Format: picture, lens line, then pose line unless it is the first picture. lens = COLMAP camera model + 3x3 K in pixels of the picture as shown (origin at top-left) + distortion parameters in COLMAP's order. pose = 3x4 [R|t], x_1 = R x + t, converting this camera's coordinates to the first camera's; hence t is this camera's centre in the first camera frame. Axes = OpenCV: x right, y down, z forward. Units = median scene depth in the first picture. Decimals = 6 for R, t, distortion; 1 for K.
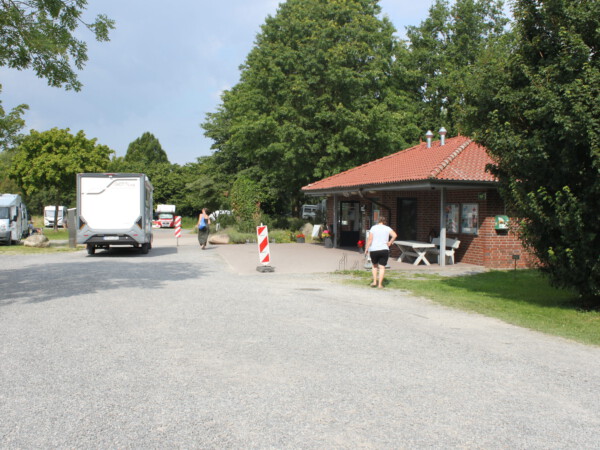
lens RADIAL K [[633.8, 0, 300.0], [0, 633.8, 225.0], [0, 0, 1]] dist [-0.008153, -0.220071]
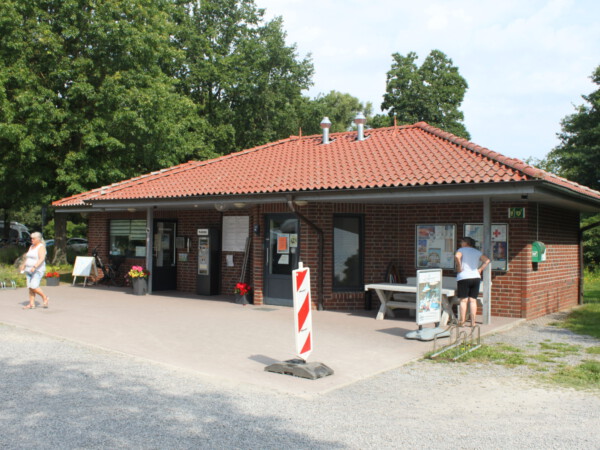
lens RADIAL K [[633.8, 0, 300.0], [0, 633.8, 225.0], [0, 0, 1]] dist [-0.008153, -0.220071]
pose [[0.801684, 0.011807, 0.597632, -0.171181], [0.011429, 0.999319, -0.035074, -0.007144], [-0.597639, 0.034949, 0.801003, 0.356142]]
